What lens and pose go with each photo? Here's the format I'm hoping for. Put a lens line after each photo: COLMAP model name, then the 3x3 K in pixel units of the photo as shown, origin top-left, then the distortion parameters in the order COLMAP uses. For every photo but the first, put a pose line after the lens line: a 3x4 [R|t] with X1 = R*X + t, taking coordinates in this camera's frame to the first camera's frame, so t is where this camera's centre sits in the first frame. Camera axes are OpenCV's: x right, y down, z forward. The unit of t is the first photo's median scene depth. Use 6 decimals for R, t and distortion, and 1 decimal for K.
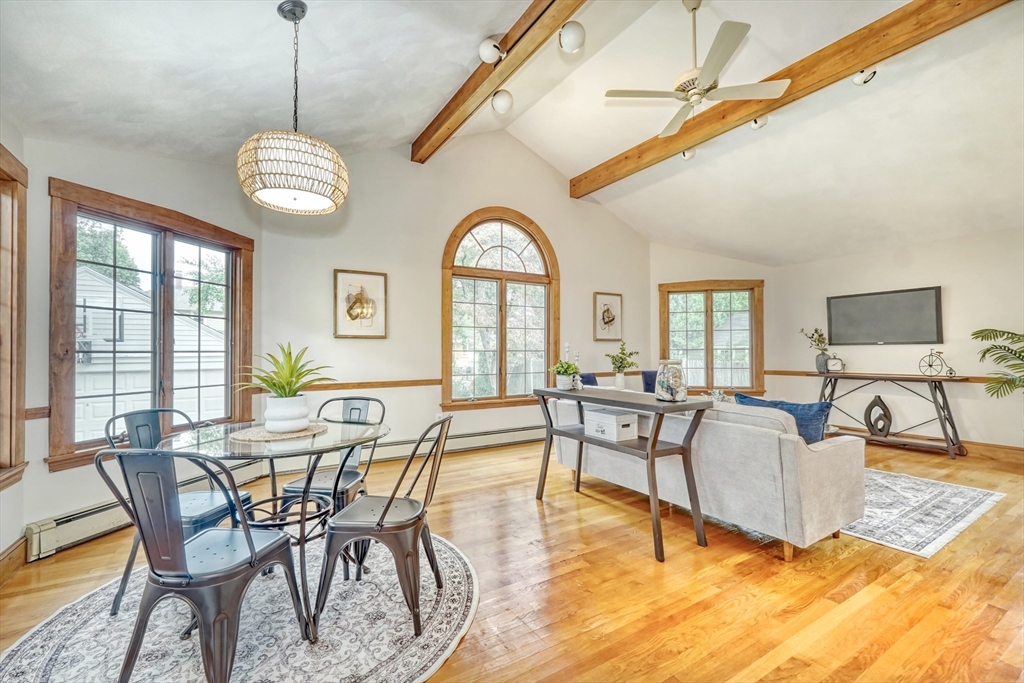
lens RADIAL K [[448.0, 0, 529.2], [0, 448.0, 347.9], [0, 0, 1]] dist [-0.009907, 0.003969]
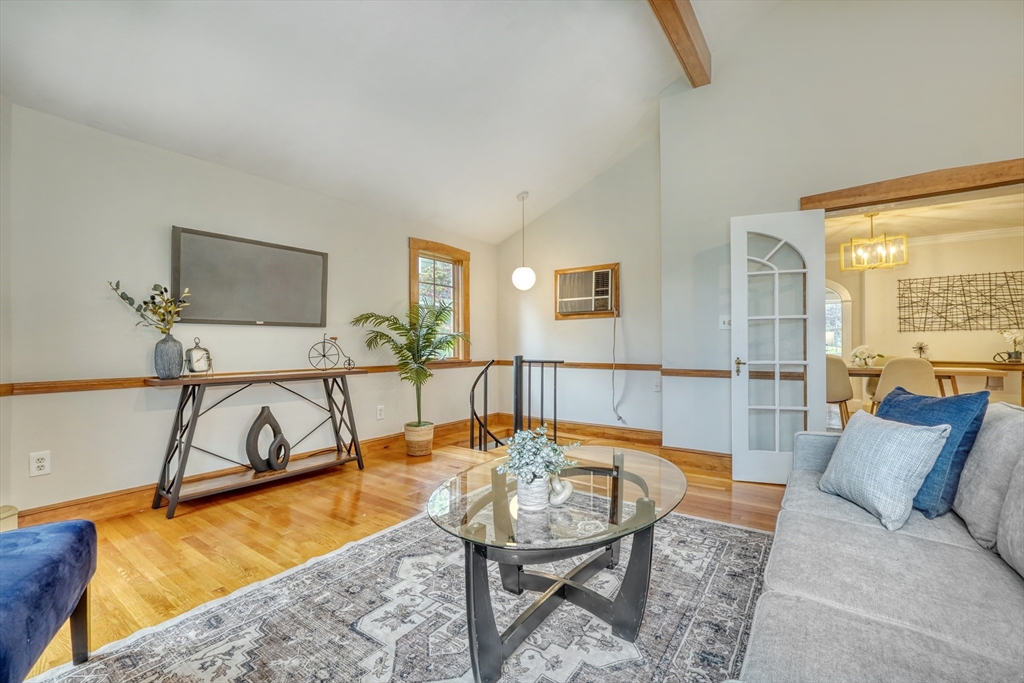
lens RADIAL K [[448.0, 0, 504.8], [0, 448.0, 342.1], [0, 0, 1]] dist [-0.009907, 0.003969]
pose [[-0.357303, 0.003098, 0.933984, 0.075959], [-0.007936, 0.999948, -0.006353, 0.017195], [-0.933955, -0.009682, -0.357260, 0.895502]]
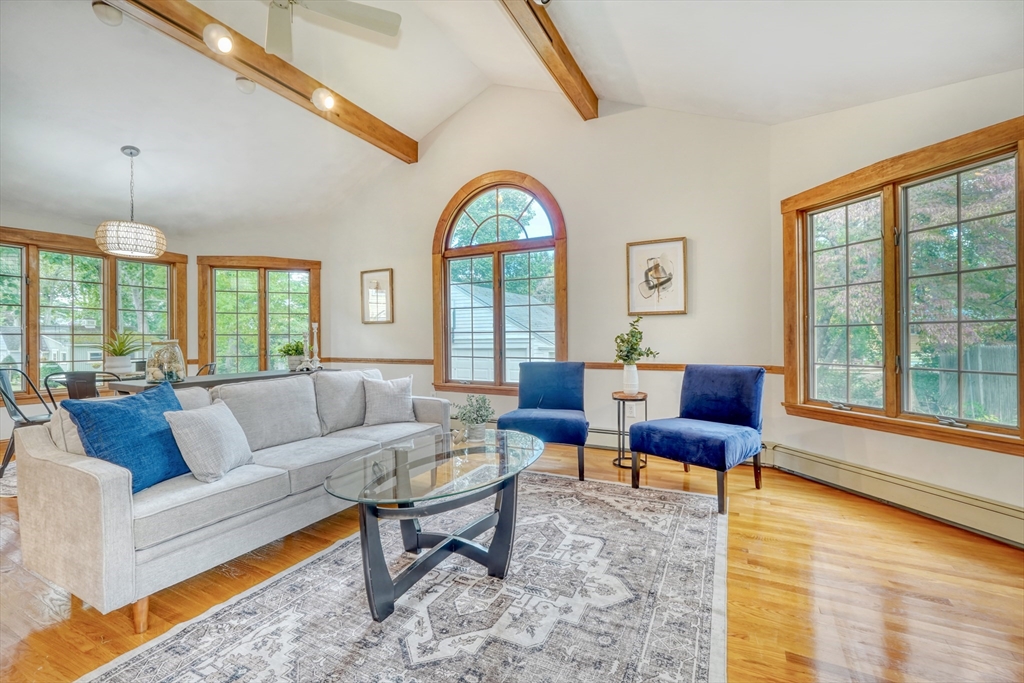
lens RADIAL K [[448.0, 0, 510.2], [0, 448.0, 340.2], [0, 0, 1]] dist [-0.009907, 0.003969]
pose [[0.498143, 0.002096, -0.867093, 0.738323], [0.010792, 0.999905, 0.008616, 0.014739], [0.867028, -0.013649, 0.498073, 0.588157]]
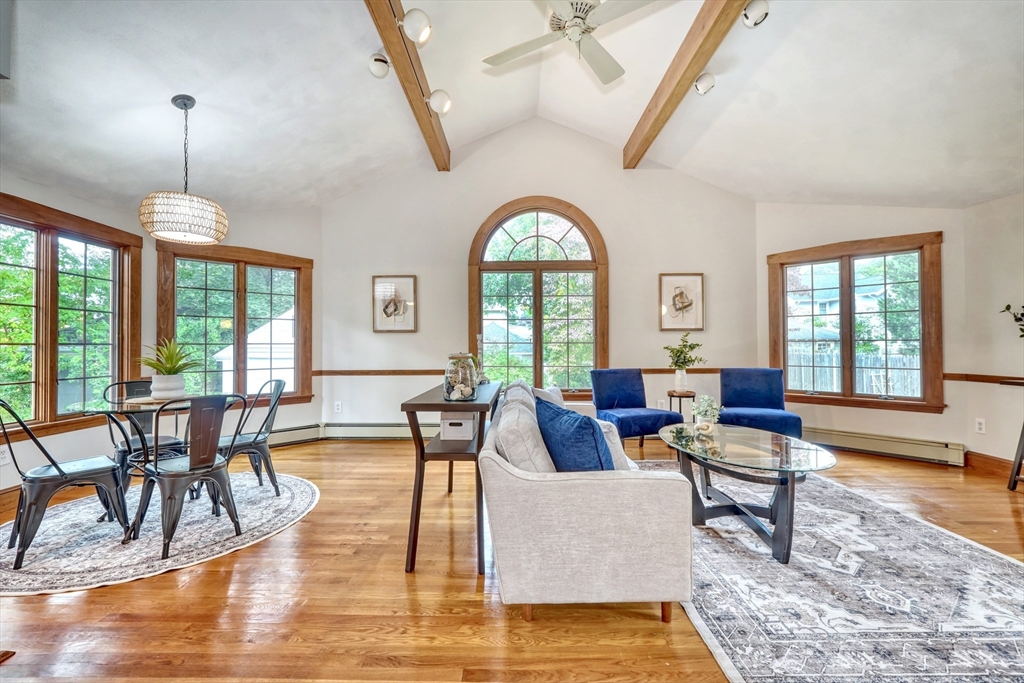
lens RADIAL K [[448.0, 0, 510.1], [0, 448.0, 340.4], [0, 0, 1]] dist [-0.009907, 0.003969]
pose [[0.830397, -0.003505, -0.557161, 0.440840], [0.004303, 0.999991, 0.000121, 0.000711], [0.557155, -0.002498, 0.830405, 0.157787]]
